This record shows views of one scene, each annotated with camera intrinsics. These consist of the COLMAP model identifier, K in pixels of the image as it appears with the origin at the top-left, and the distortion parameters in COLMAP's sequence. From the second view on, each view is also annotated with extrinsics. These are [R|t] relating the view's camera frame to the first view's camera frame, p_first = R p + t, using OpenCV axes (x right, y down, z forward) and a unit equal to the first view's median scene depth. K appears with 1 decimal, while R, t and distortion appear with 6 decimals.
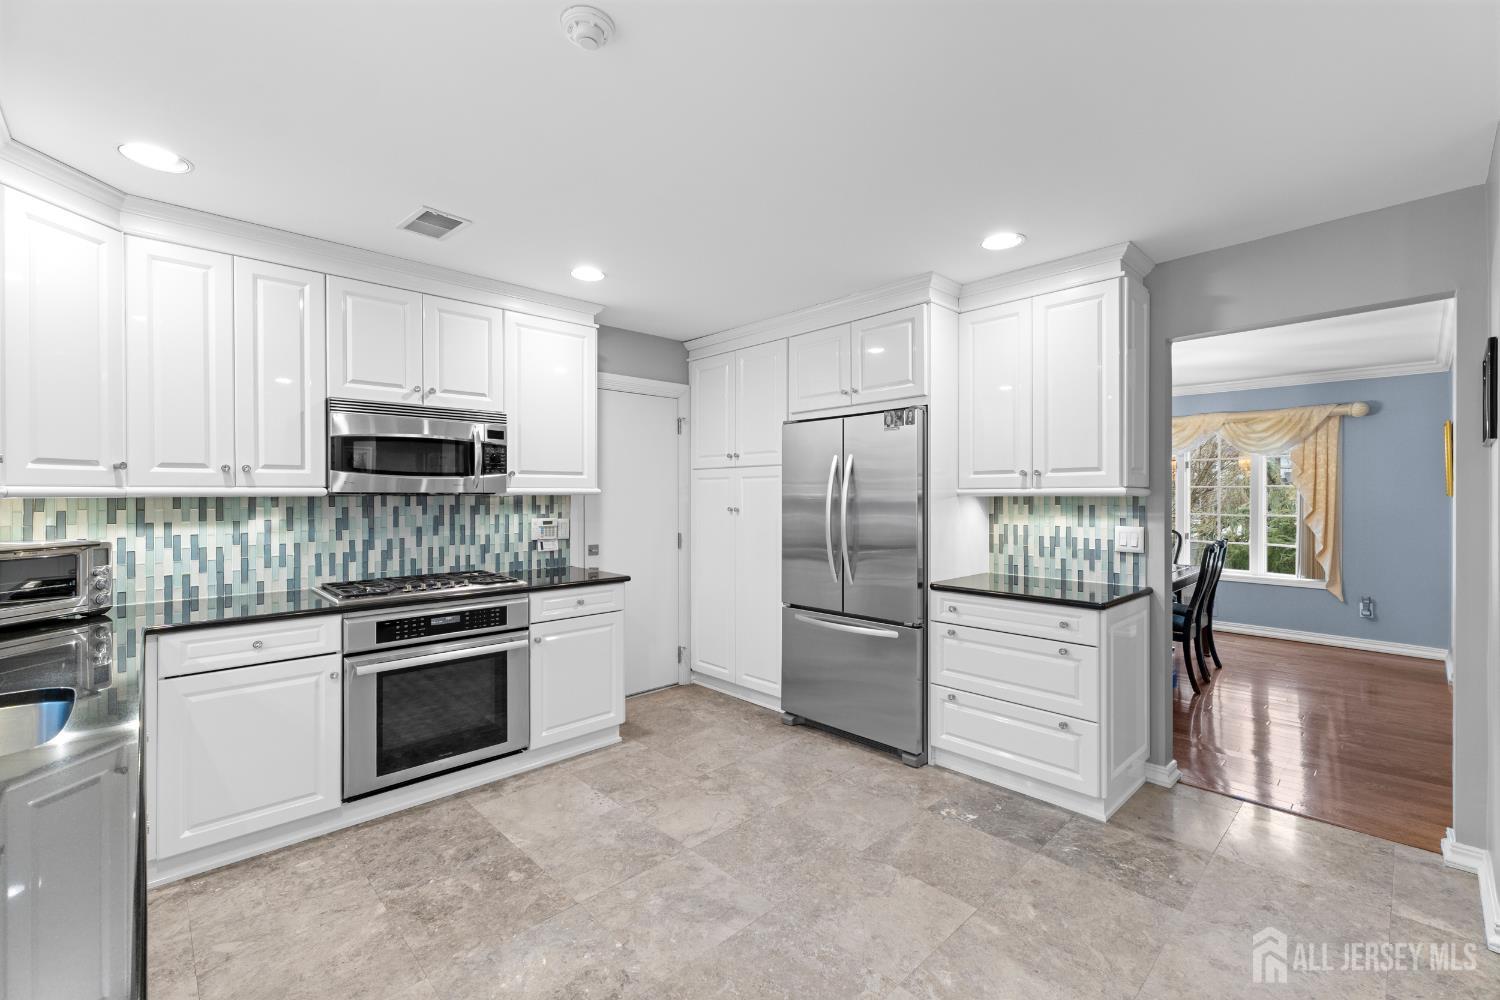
lens RADIAL K [[639.1, 0, 748.8], [0, 639.1, 495.2], [0, 0, 1]] dist [0.004832, 0.000889]
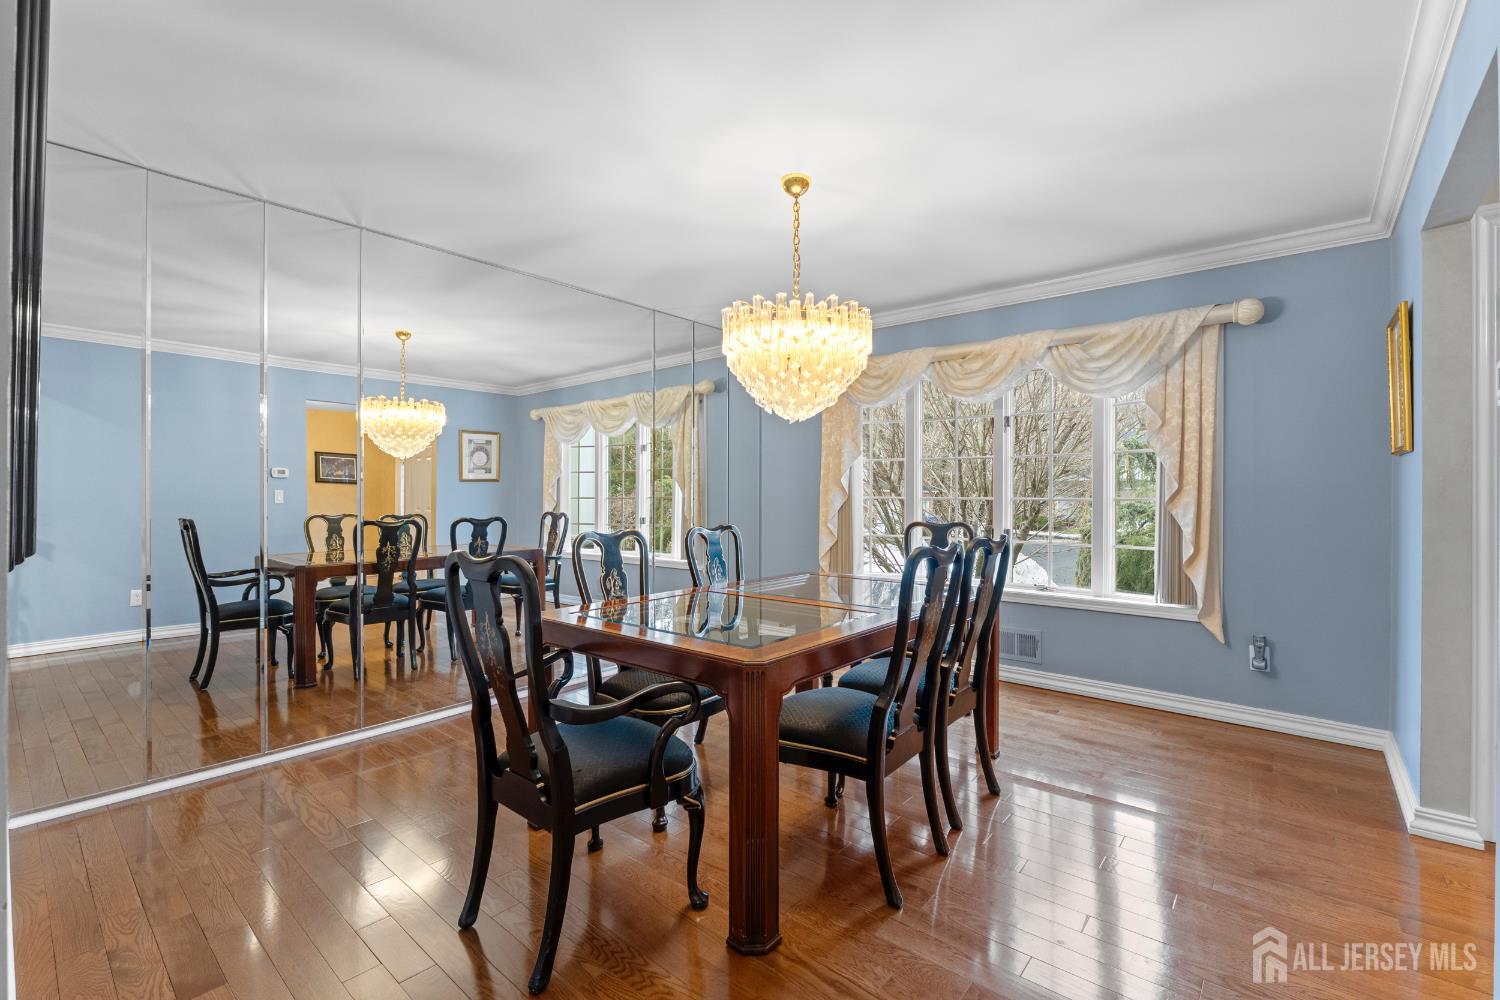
lens RADIAL K [[639.1, 0, 777.6], [0, 639.1, 498.3], [0, 0, 1]] dist [0.004832, 0.000889]
pose [[0.991600, 0.001455, 0.129333, 0.438995], [-0.001549, 0.999999, 0.000625, 0.033362], [-0.129332, -0.000820, 0.991601, 0.465942]]
